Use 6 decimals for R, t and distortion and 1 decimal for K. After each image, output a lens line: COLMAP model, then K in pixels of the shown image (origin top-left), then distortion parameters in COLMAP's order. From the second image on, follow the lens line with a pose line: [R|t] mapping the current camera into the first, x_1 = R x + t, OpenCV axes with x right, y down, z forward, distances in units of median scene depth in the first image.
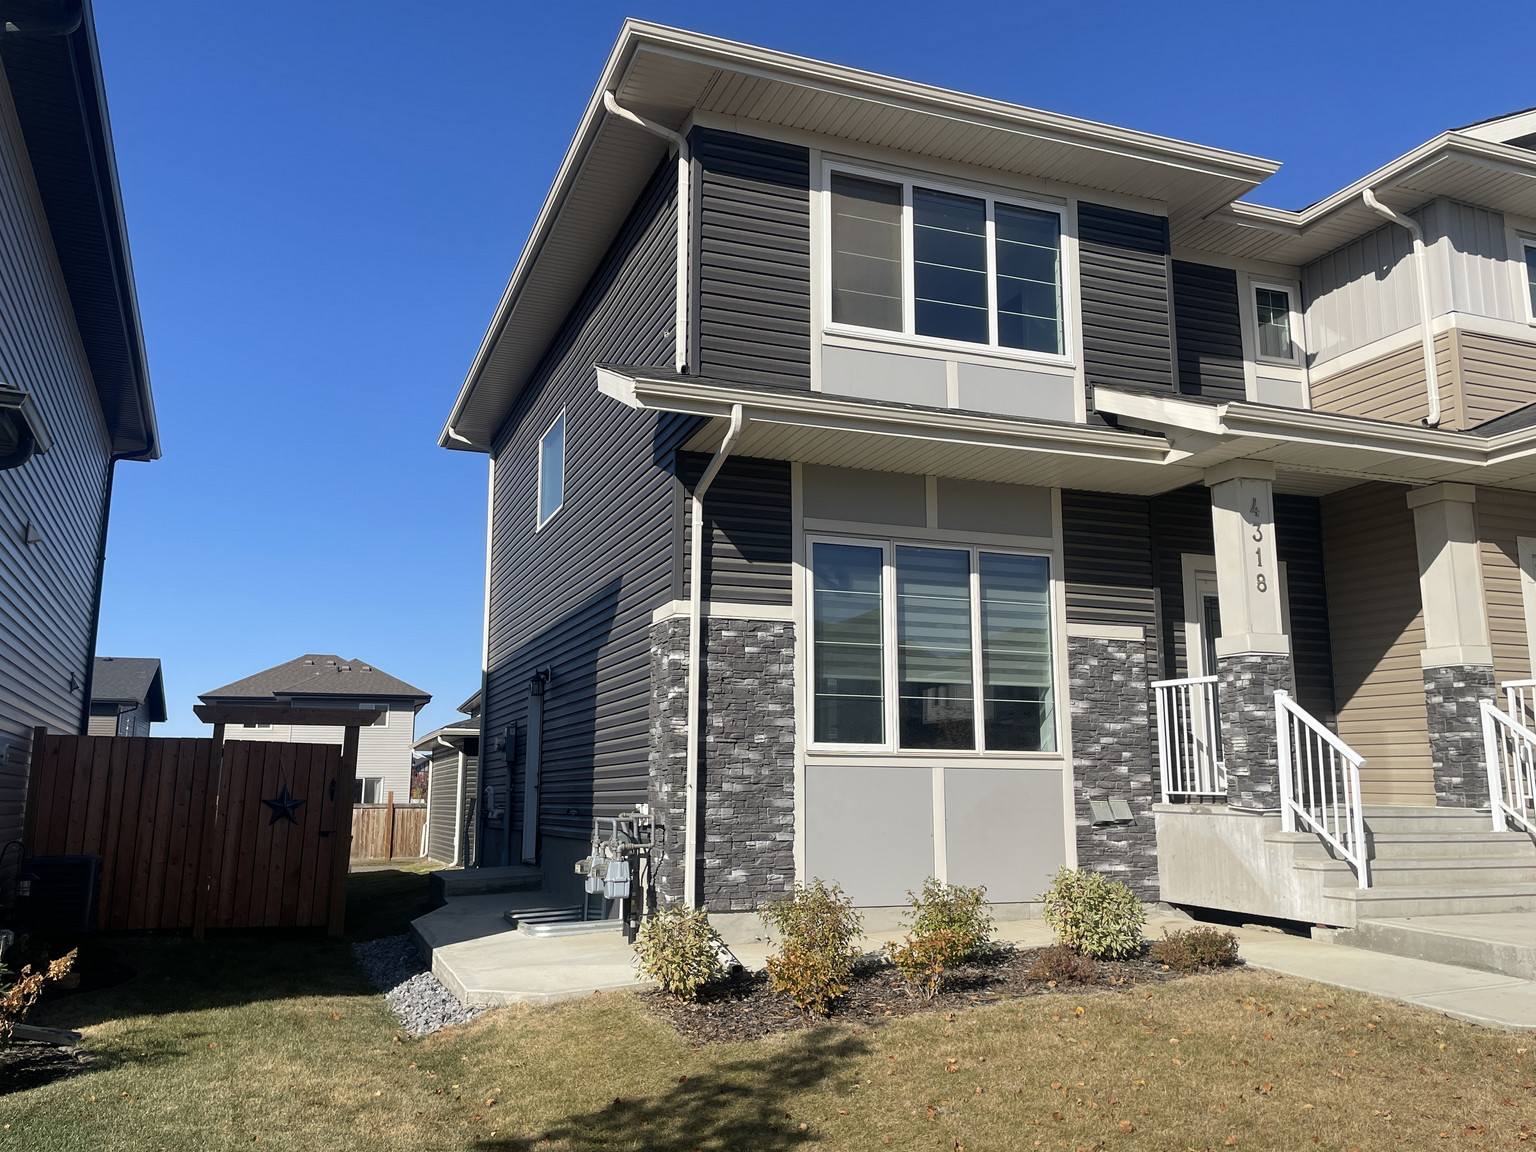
lens RADIAL K [[1246.8, 0, 768.0], [0, 1246.8, 576.0], [0, 0, 1]] dist [0.099388, -0.146896]
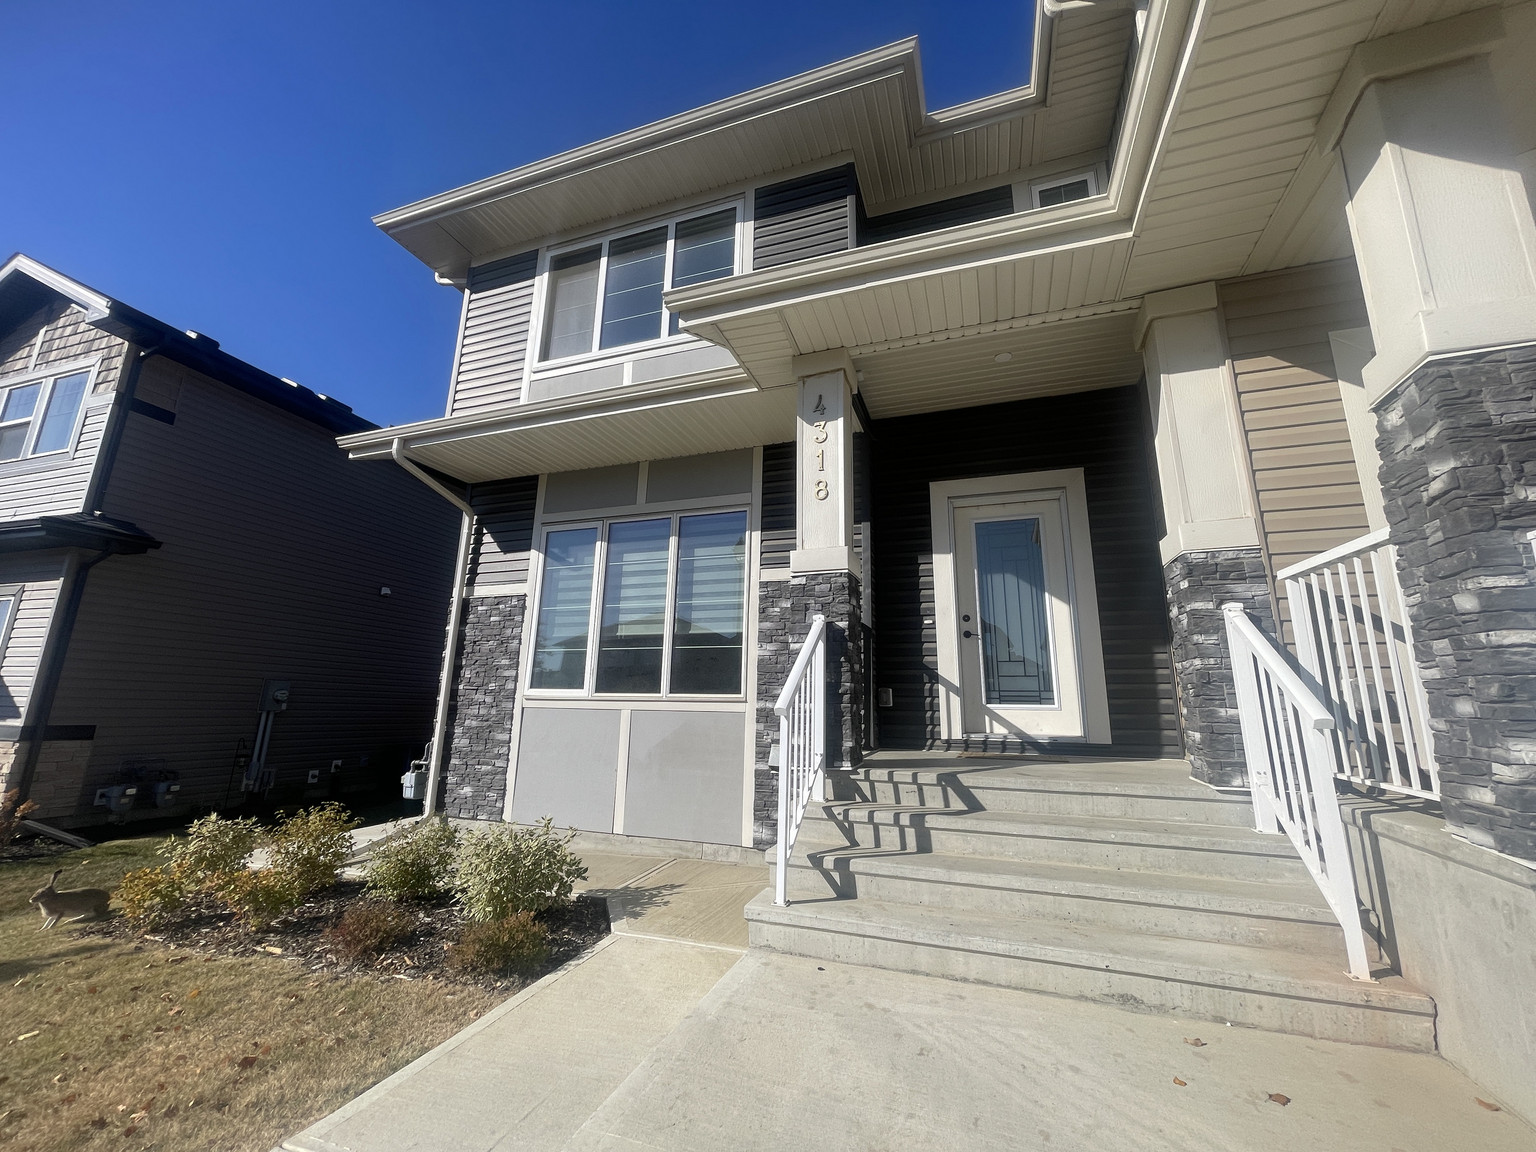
lens RADIAL K [[618.9, 0, 768.5], [0, 618.9, 568.3], [0, 0, 1]] dist [0.000162, -0.000204]
pose [[0.761048, -0.131092, -0.635312, 0.599142], [0.095449, 0.991338, -0.090215, 0.087856], [0.641635, 0.008018, 0.766968, 0.642192]]
